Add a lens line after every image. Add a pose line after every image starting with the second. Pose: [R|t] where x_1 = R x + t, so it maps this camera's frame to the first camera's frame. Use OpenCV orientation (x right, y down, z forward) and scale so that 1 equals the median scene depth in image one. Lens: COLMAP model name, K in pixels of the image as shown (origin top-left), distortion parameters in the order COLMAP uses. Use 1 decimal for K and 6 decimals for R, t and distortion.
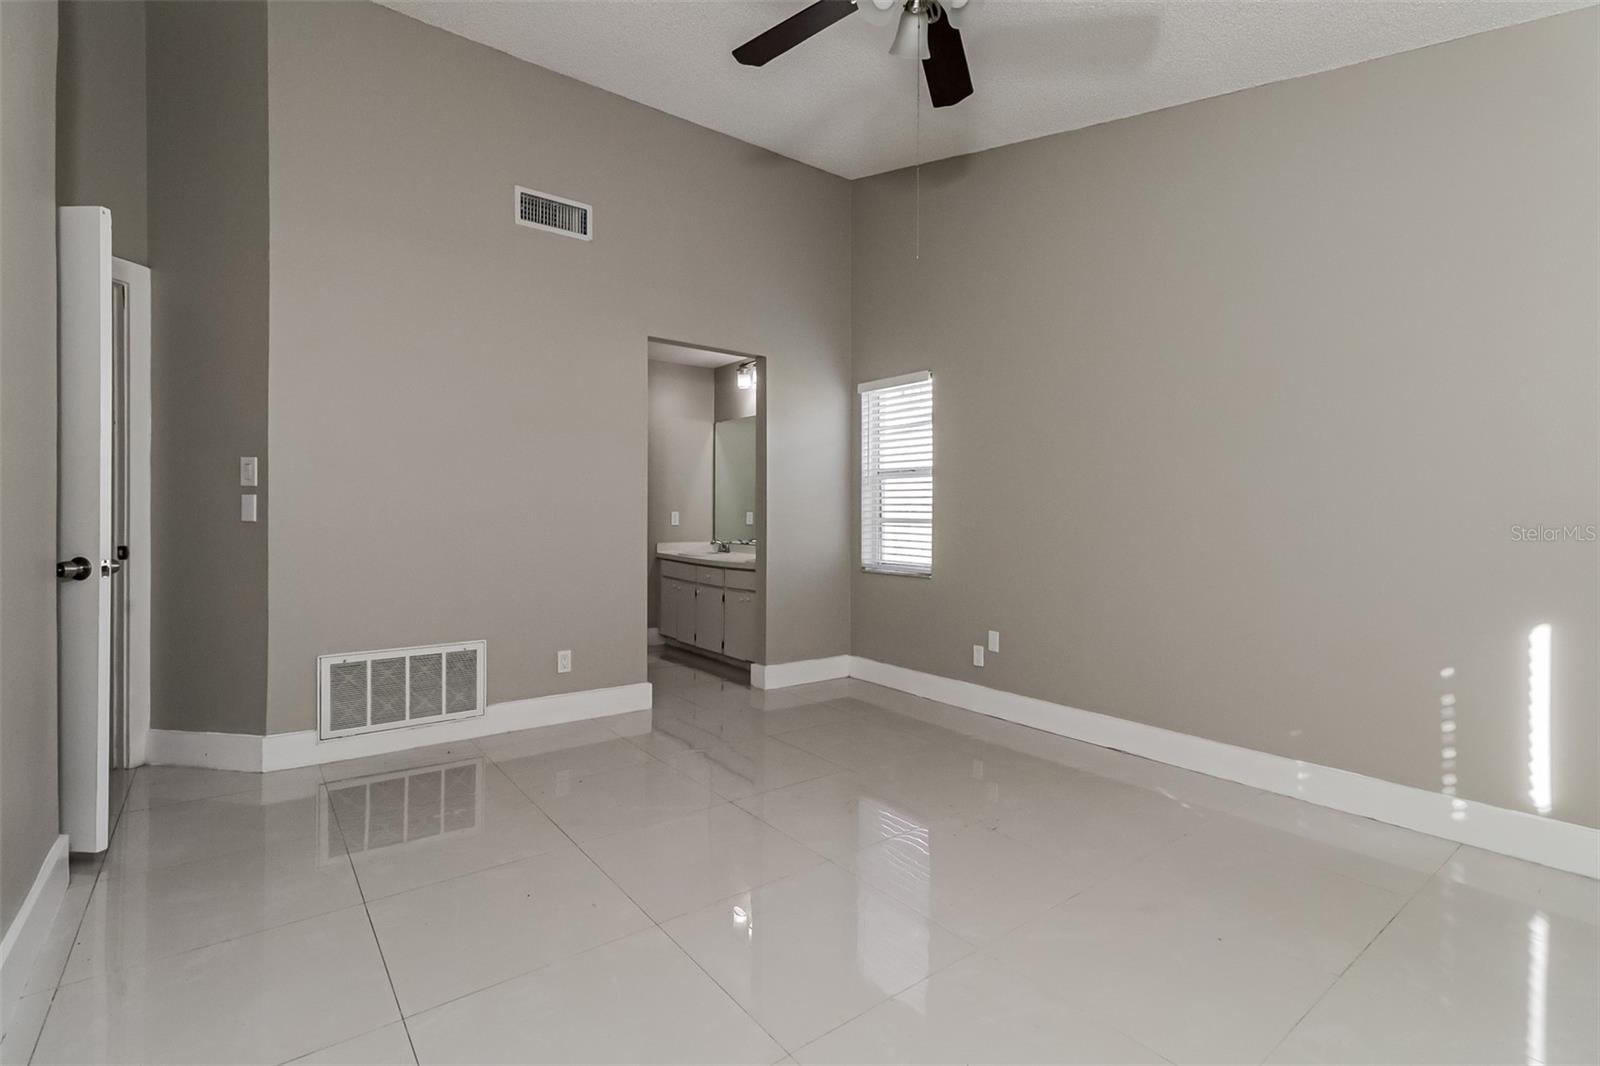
lens RADIAL K [[748.6, 0, 799.3], [0, 748.6, 526.4], [0, 0, 1]] dist [-0.006345, -0.003830]
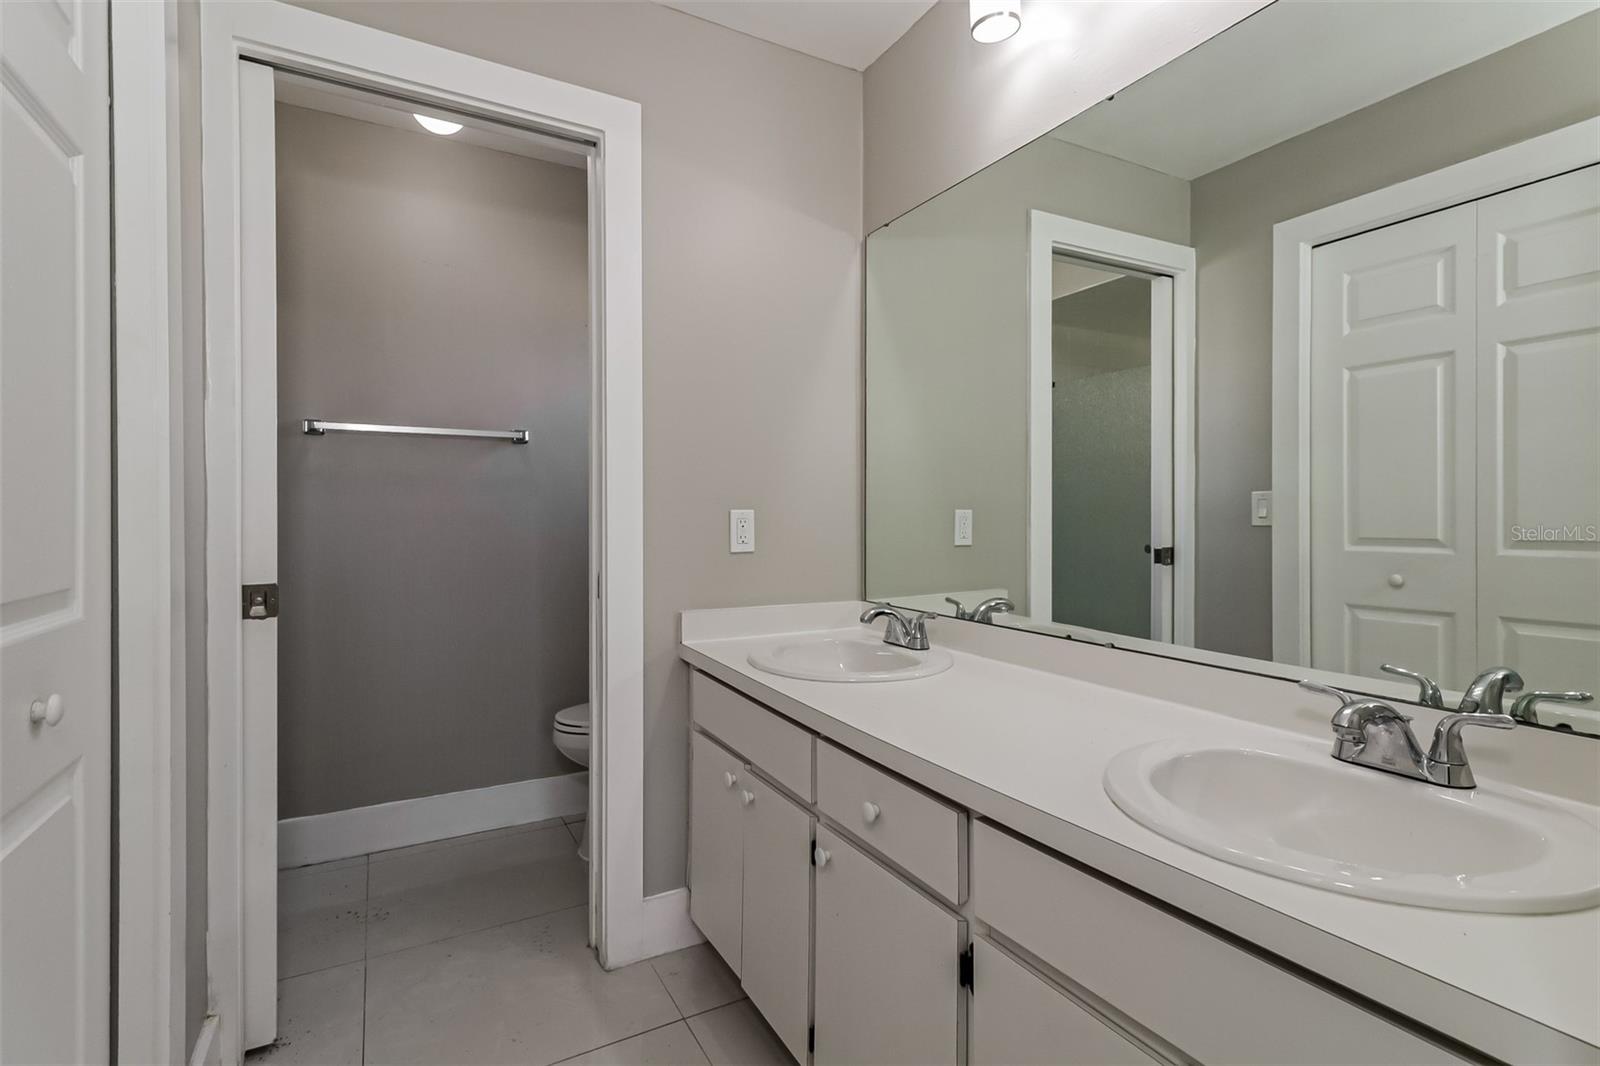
lens RADIAL K [[748.6, 0, 798.8], [0, 748.6, 525.0], [0, 0, 1]] dist [-0.006345, -0.003830]
pose [[0.989137, -0.004423, -0.146928, -0.098137], [0.002681, 0.999924, -0.012058, -0.008744], [0.146970, 0.011534, 0.989074, 0.701533]]
